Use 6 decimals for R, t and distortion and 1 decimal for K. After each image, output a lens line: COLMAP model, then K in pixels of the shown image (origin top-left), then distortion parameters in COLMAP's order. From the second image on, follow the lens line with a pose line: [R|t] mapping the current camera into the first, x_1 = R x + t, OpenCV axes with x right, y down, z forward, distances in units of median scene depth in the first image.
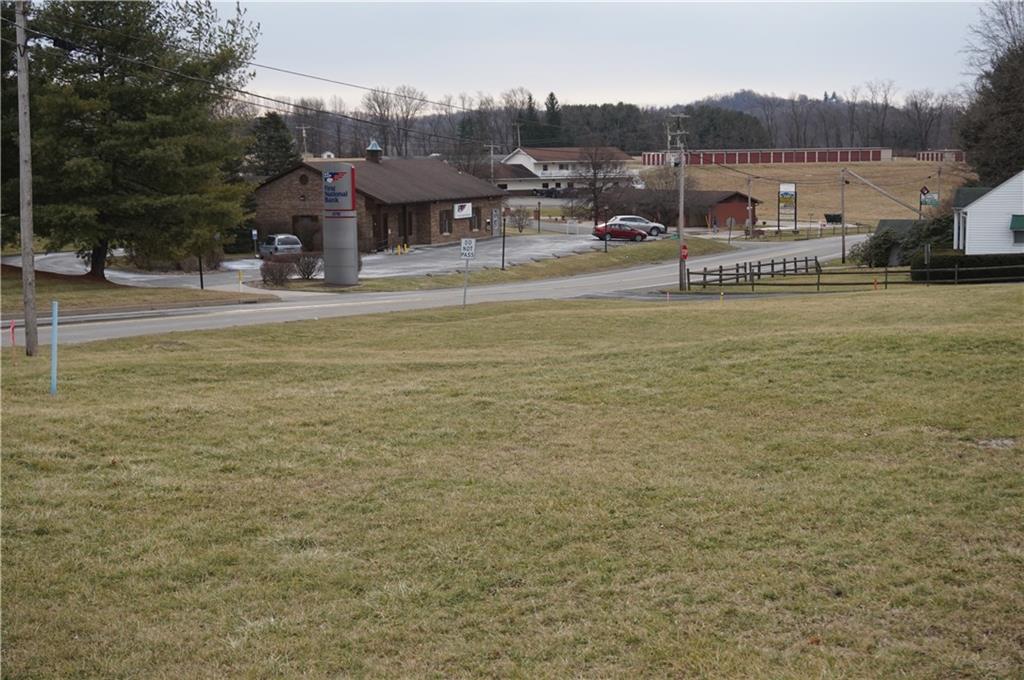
lens RADIAL K [[1514.5, 0, 512.0], [0, 1514.5, 340.0], [0, 0, 1]] dist [-0.030147, -0.110827]
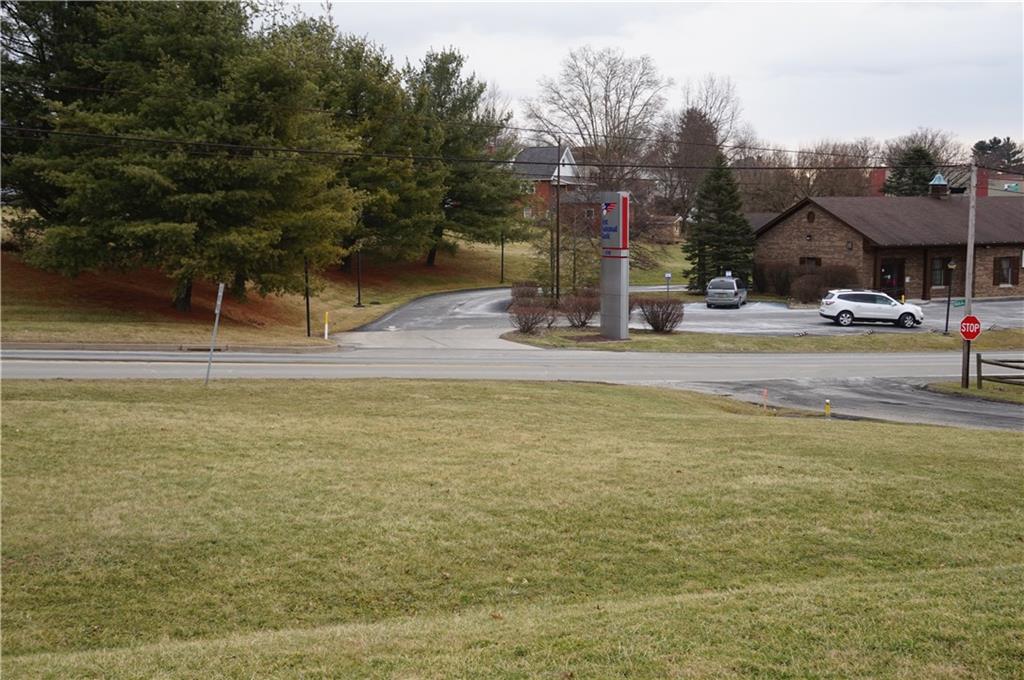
lens RADIAL K [[1229.1, 0, 512.0], [0, 1229.1, 340.0], [0, 0, 1]] dist [0.001502, 0.052540]
pose [[0.735641, 0.073995, -0.673318, 0.209141], [-0.083478, 0.996342, 0.018290, -0.030544], [0.672208, 0.042752, 0.739127, 0.328344]]
